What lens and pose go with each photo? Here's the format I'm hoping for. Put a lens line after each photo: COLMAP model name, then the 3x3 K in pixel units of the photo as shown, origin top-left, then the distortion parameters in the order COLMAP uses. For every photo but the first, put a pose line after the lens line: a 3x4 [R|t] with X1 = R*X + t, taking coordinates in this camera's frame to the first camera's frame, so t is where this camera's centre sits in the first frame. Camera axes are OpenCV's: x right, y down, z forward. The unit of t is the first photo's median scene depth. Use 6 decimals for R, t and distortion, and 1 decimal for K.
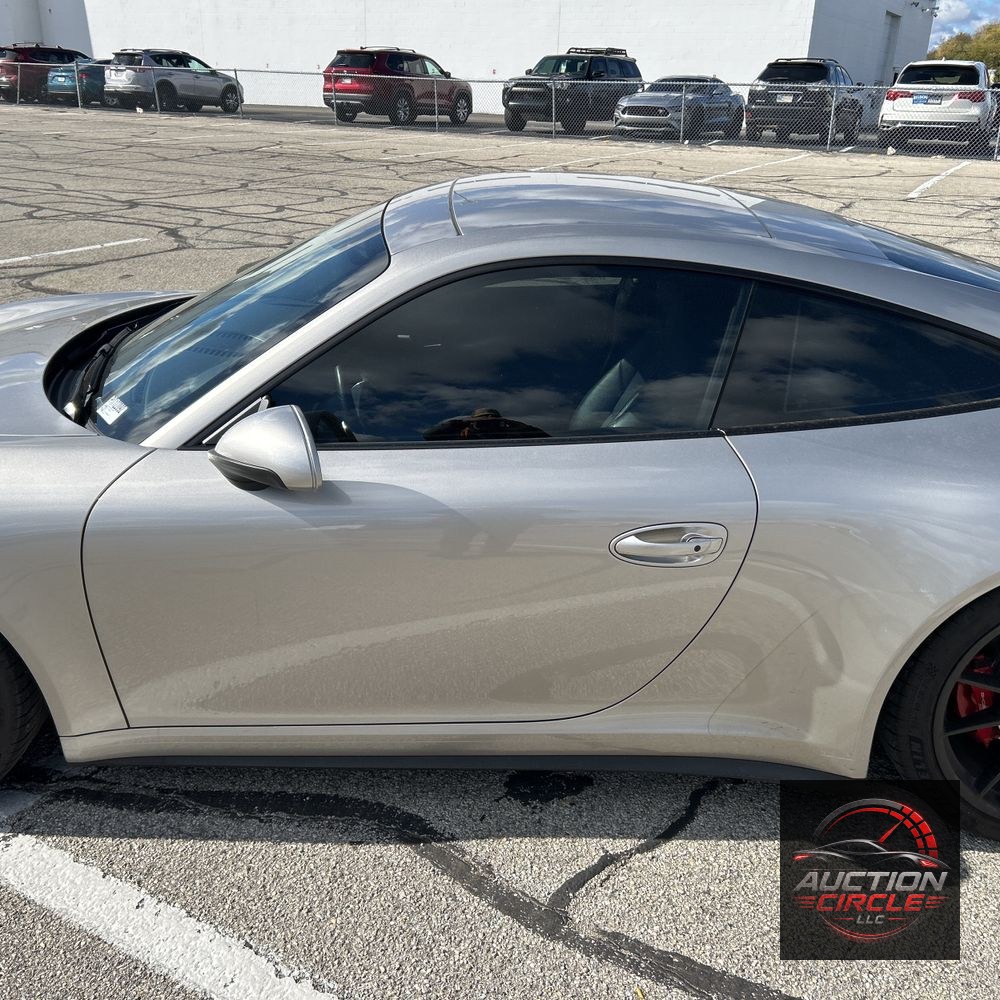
lens RADIAL K [[1005.8, 0, 500.0], [0, 1005.8, 500.0], [0, 0, 1]] dist [0.016405, -0.000958]
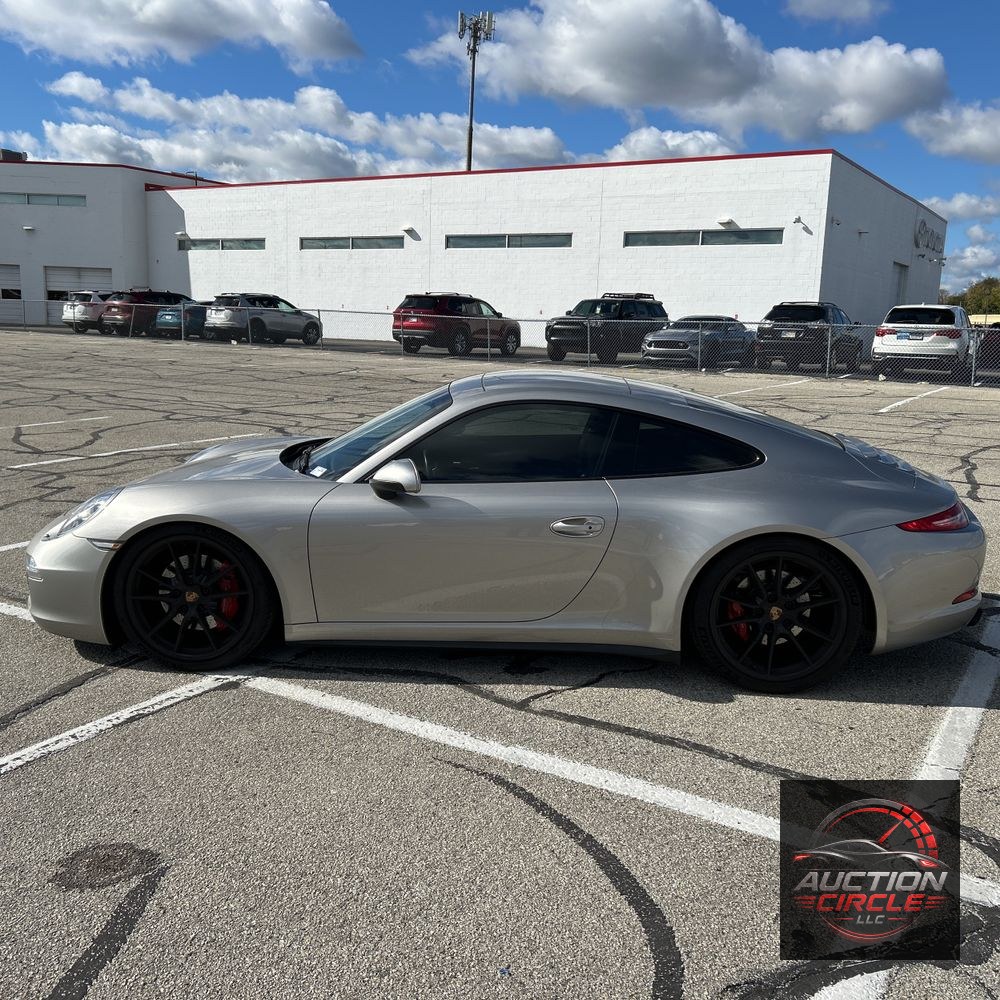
lens RADIAL K [[1024.5, 0, 500.8], [0, 1024.5, 514.1], [0, 0, 1]] dist [0.095851, -0.226962]
pose [[0.998723, 0.012412, -0.048977, 0.012340], [-0.022169, 0.978710, -0.204048, 0.052578], [0.045401, 0.204873, 0.977735, -0.130144]]
